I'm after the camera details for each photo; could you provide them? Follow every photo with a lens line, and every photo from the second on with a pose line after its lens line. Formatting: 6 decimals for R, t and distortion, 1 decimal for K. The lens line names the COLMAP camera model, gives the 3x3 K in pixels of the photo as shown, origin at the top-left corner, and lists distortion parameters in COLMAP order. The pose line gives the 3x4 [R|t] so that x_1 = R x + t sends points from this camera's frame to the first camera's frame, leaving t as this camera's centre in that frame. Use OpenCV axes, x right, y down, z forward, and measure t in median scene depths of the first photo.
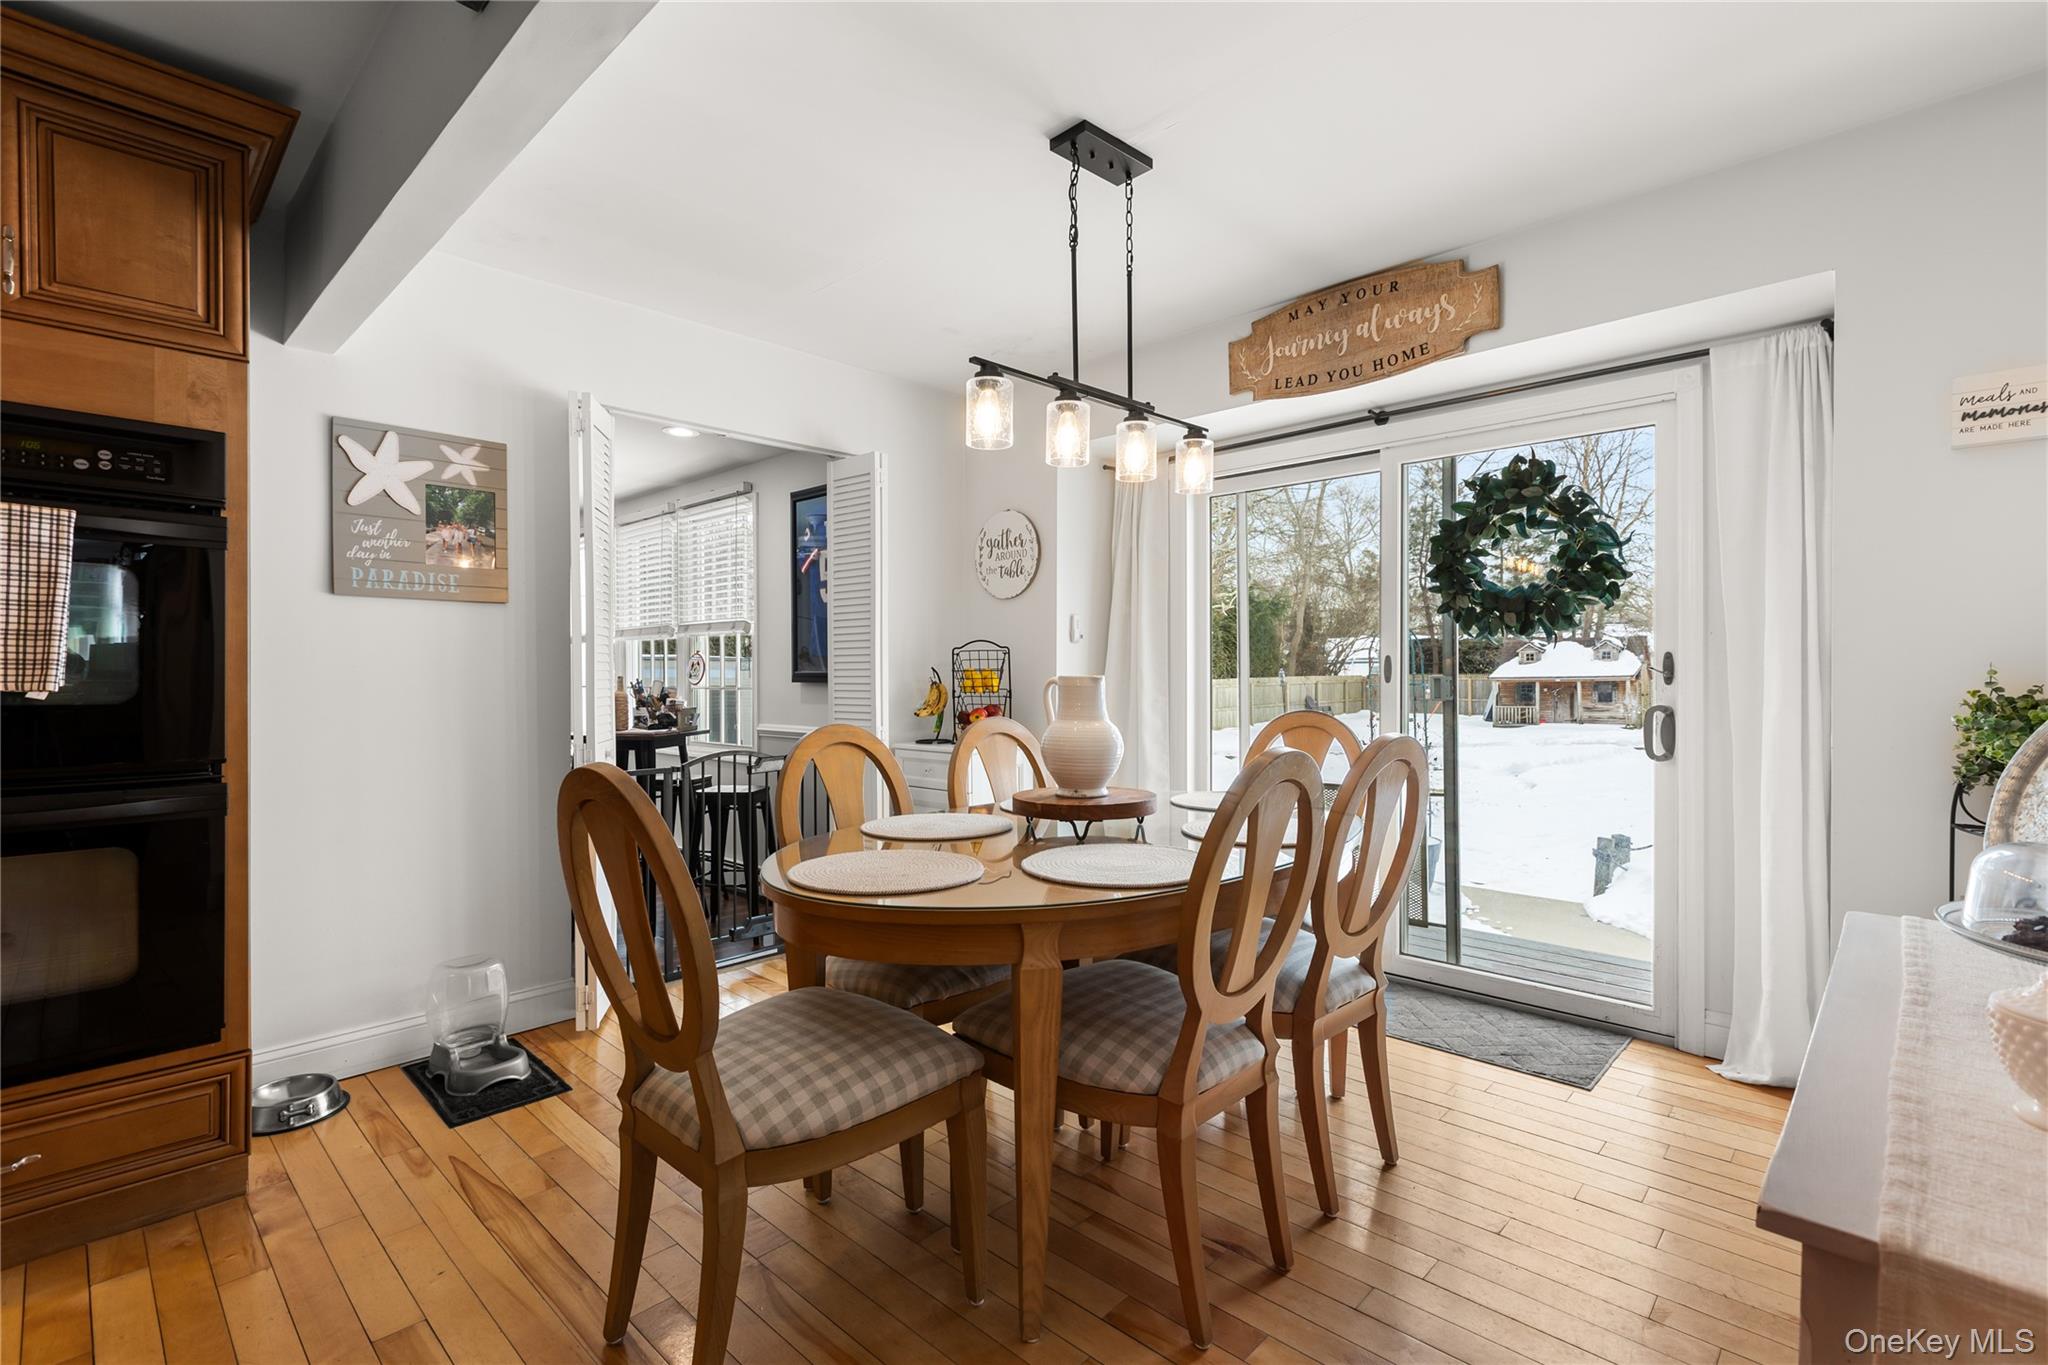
lens RADIAL K [[945.5, 0, 1024.3], [0, 945.5, 680.6], [0, 0, 1]] dist [0.000034, 0.000009]
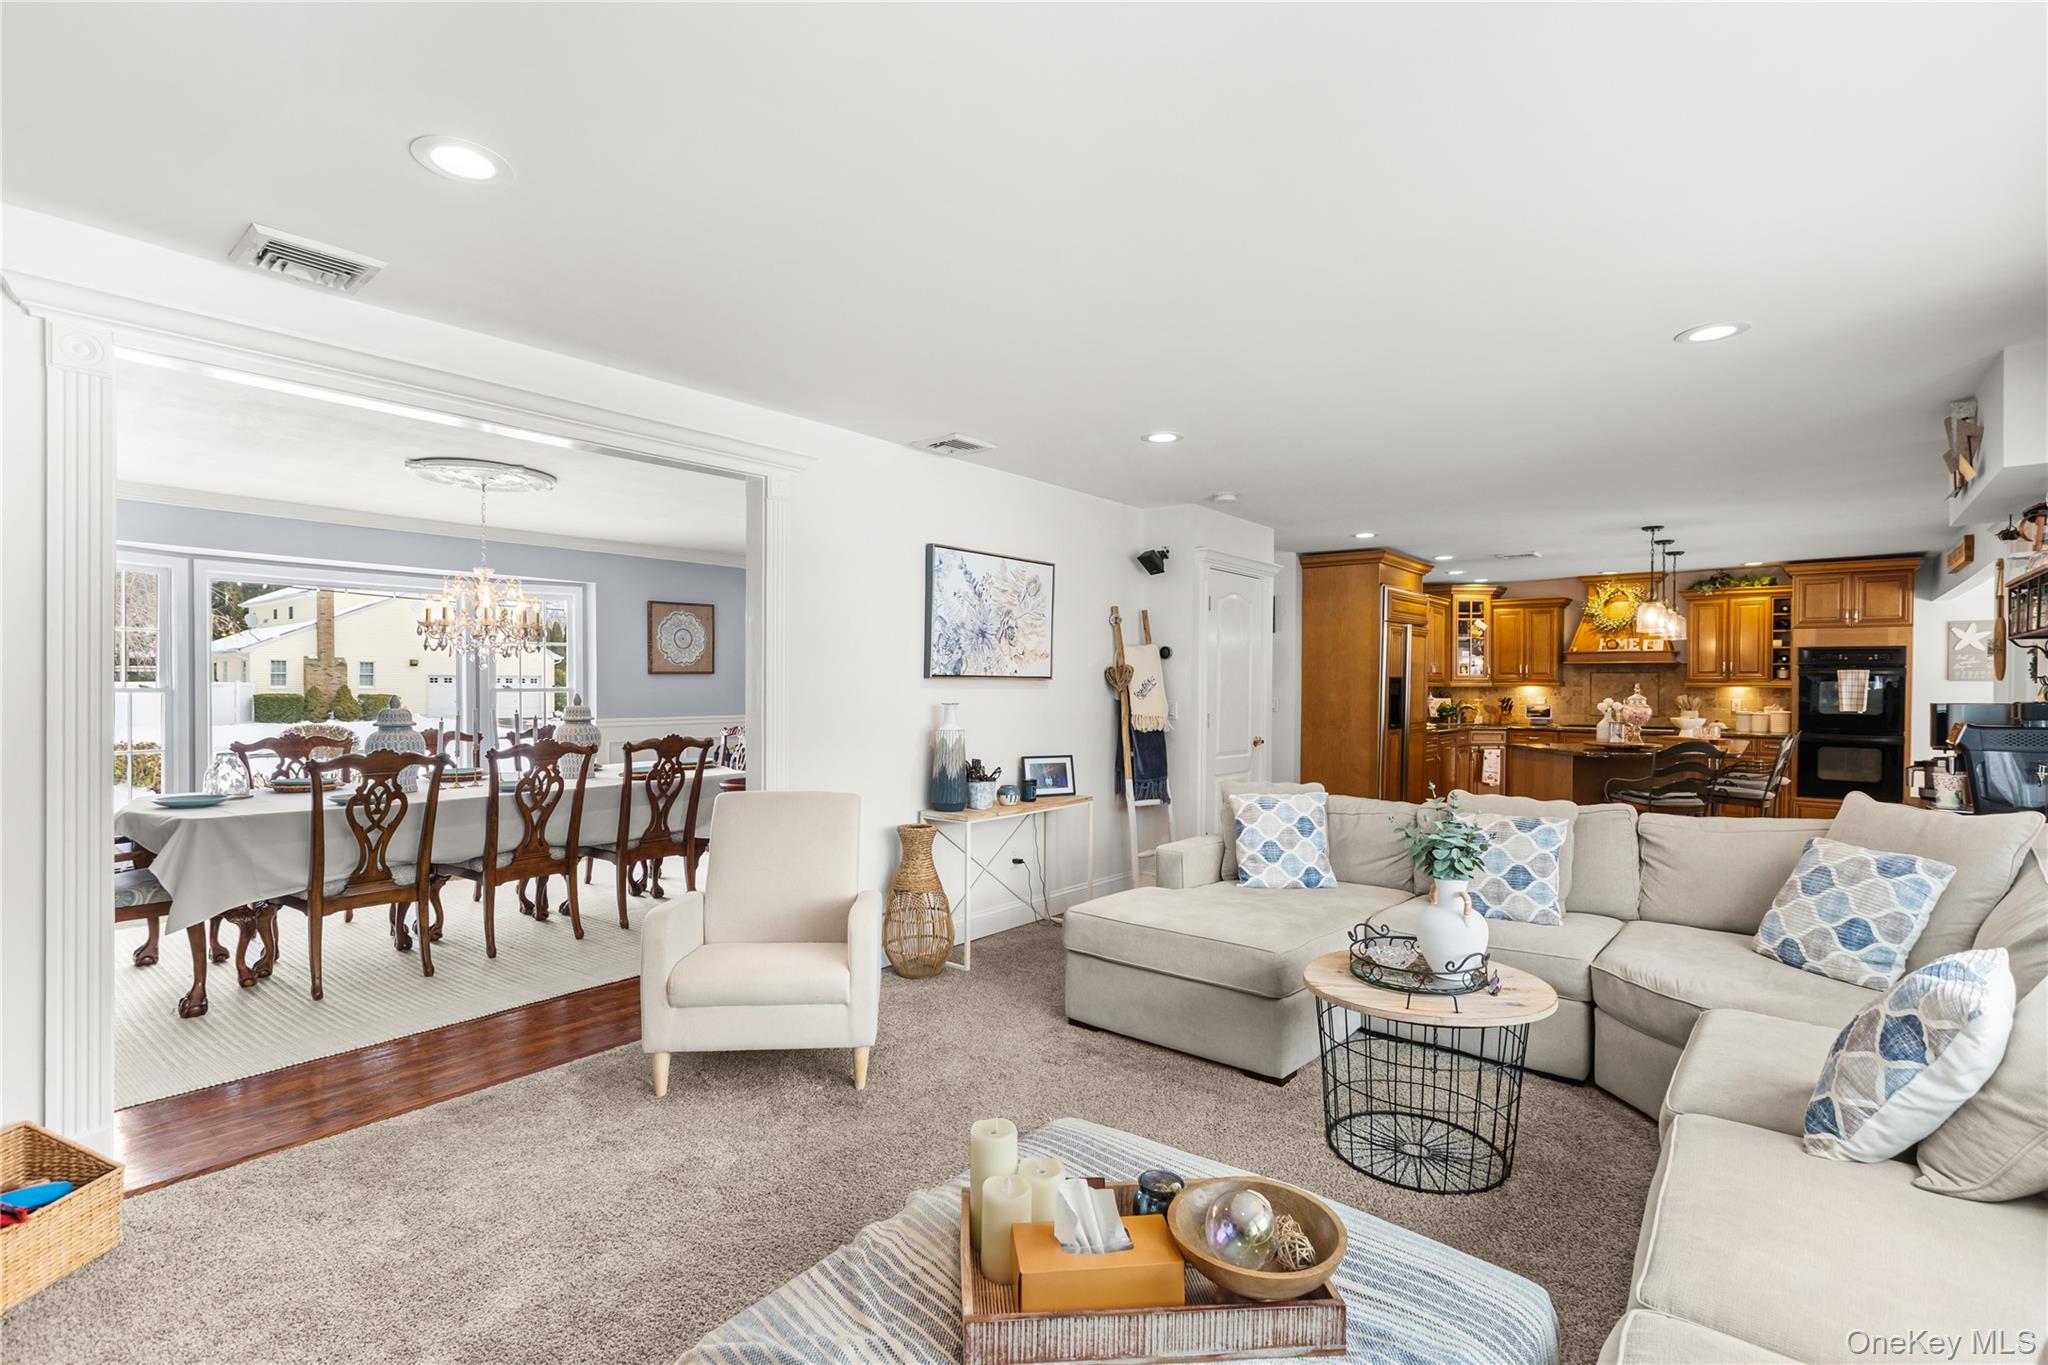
lens RADIAL K [[945.5, 0, 1023.1], [0, 945.5, 690.0], [0, 0, 1]] dist [0.000034, 0.000009]
pose [[0.077920, 0.013995, -0.996861, 2.146521], [-0.013616, 0.999823, 0.012973, -0.065430], [0.996867, 0.012562, 0.078097, -2.281036]]
